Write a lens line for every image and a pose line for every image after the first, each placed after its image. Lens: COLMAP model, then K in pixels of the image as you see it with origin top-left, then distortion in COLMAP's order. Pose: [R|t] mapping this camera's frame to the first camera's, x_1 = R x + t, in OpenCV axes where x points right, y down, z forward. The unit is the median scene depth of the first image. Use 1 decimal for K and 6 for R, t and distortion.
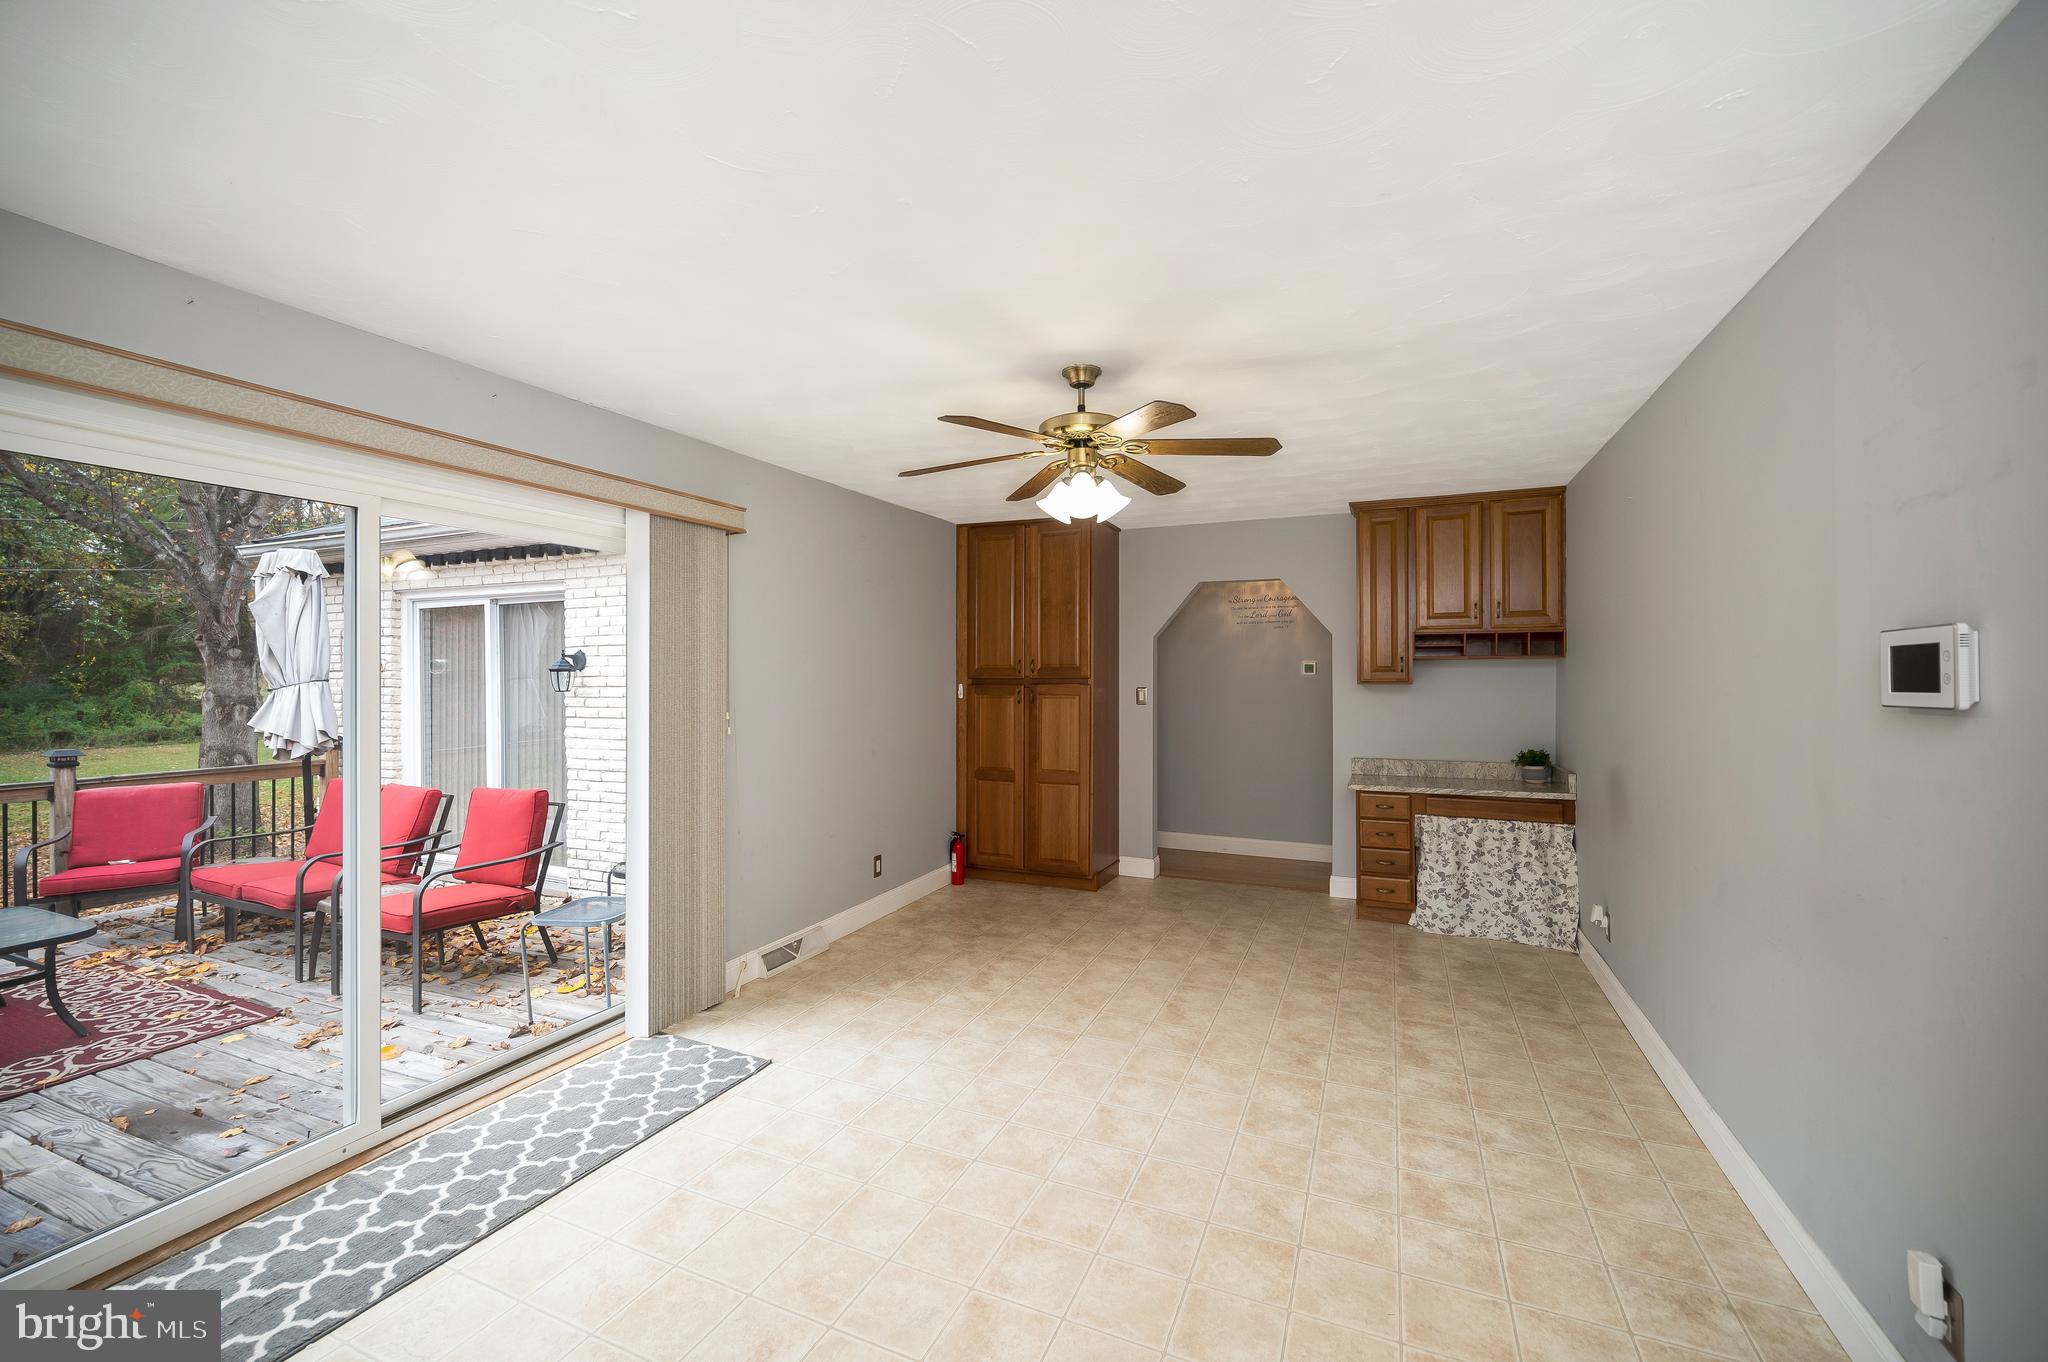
lens RADIAL K [[817.7, 0, 1025.5], [0, 817.7, 671.1], [0, 0, 1]] dist [-0.001679, 0.000648]
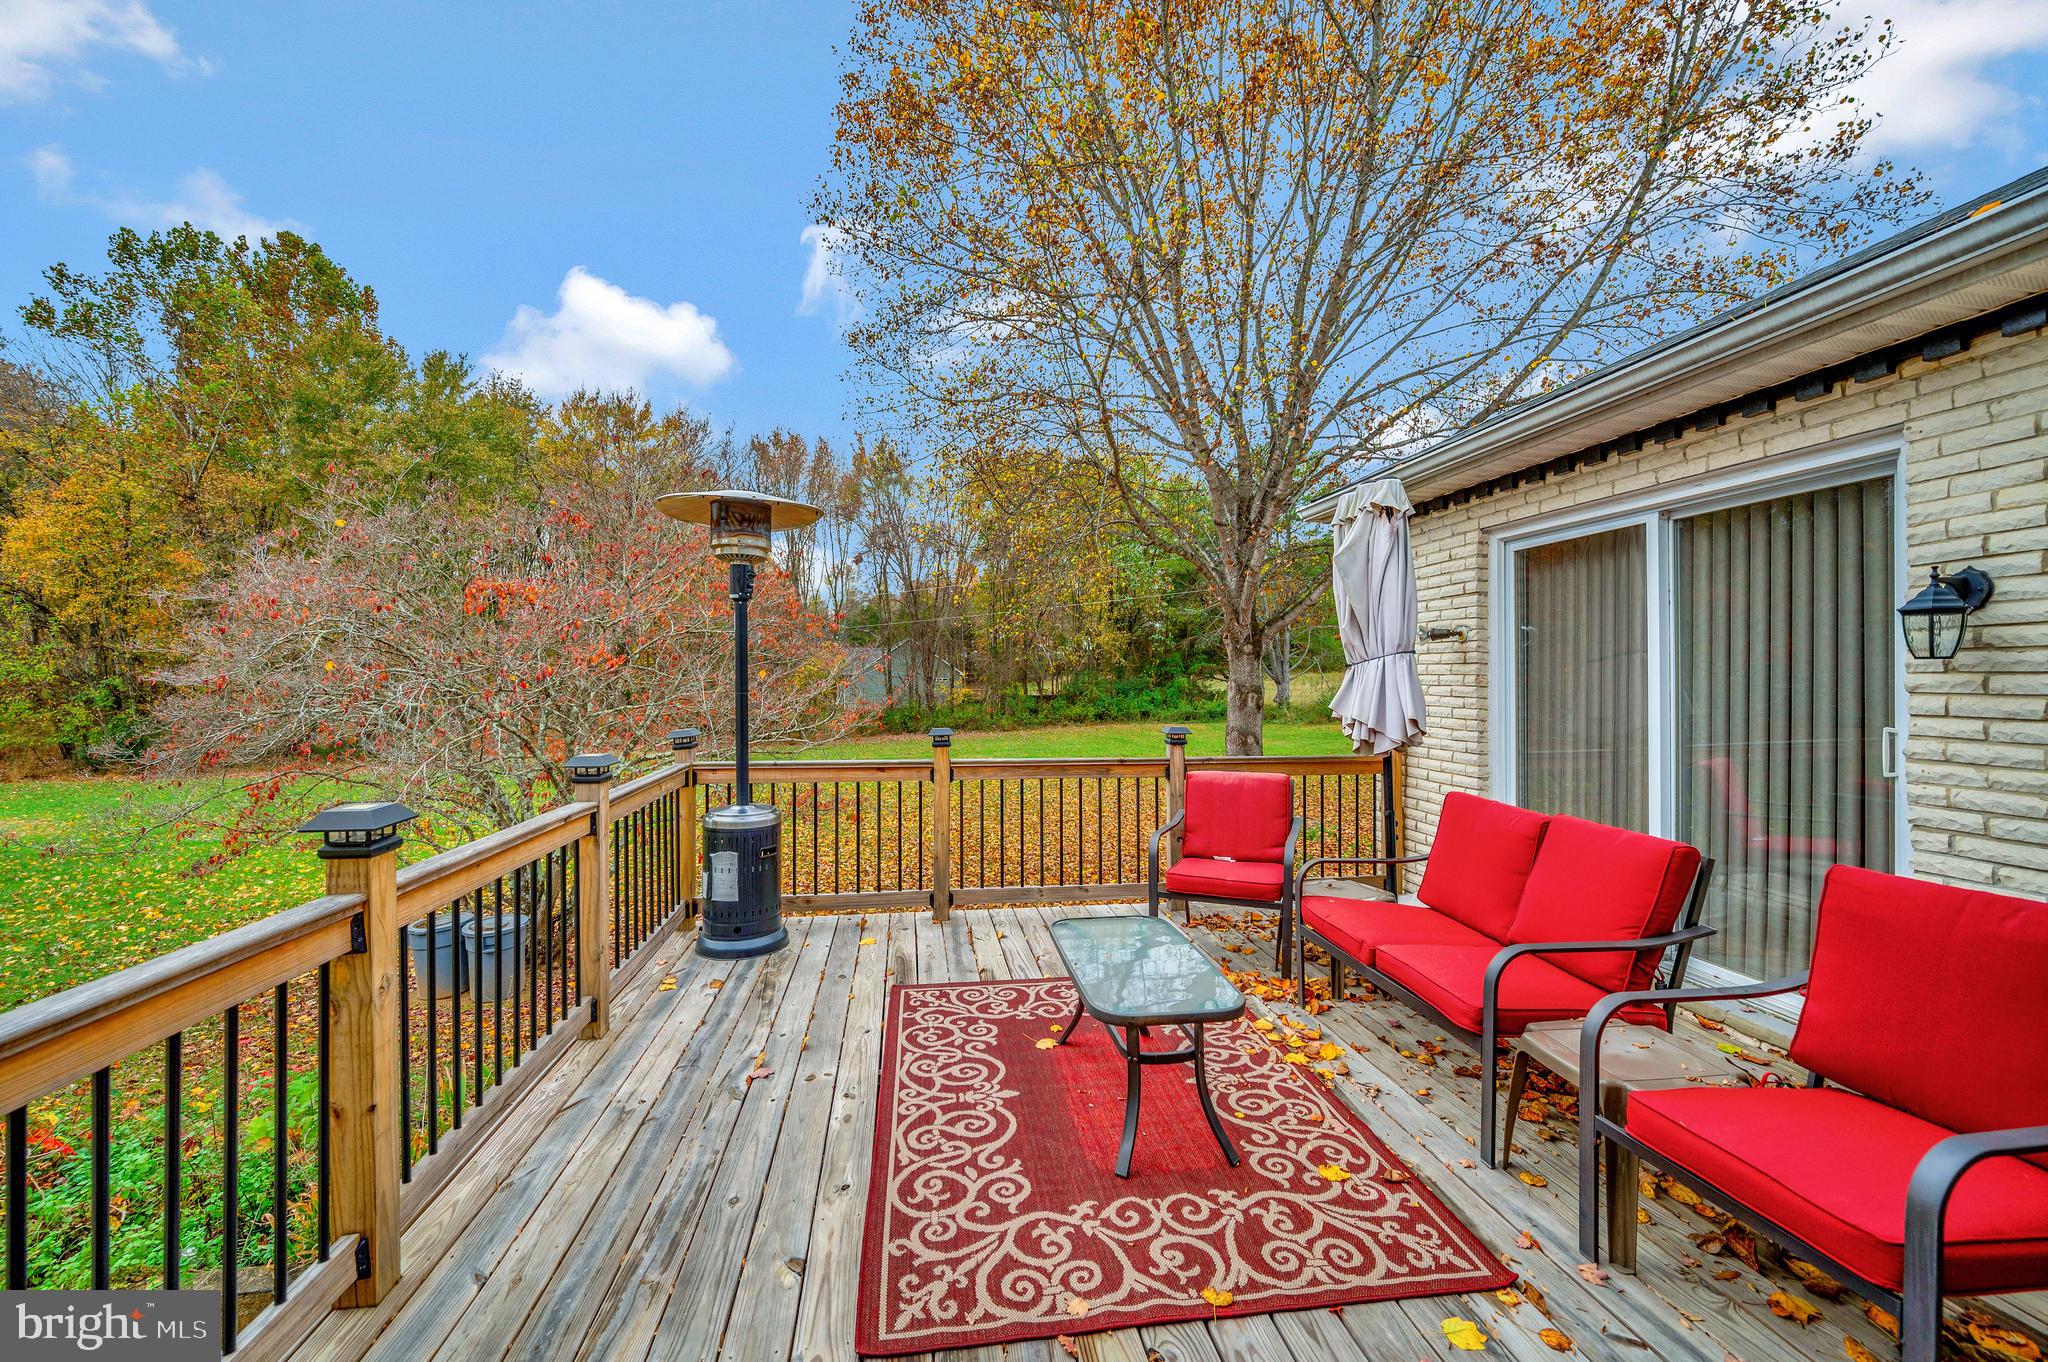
lens RADIAL K [[817.7, 0, 1026.7], [0, 817.7, 675.6], [0, 0, 1]] dist [-0.001679, 0.000648]
pose [[0.533063, 0.003583, -0.846068, -0.425712], [0.001543, 0.999985, 0.005207, 0.029084], [0.846074, -0.004081, 0.533049, 0.315468]]
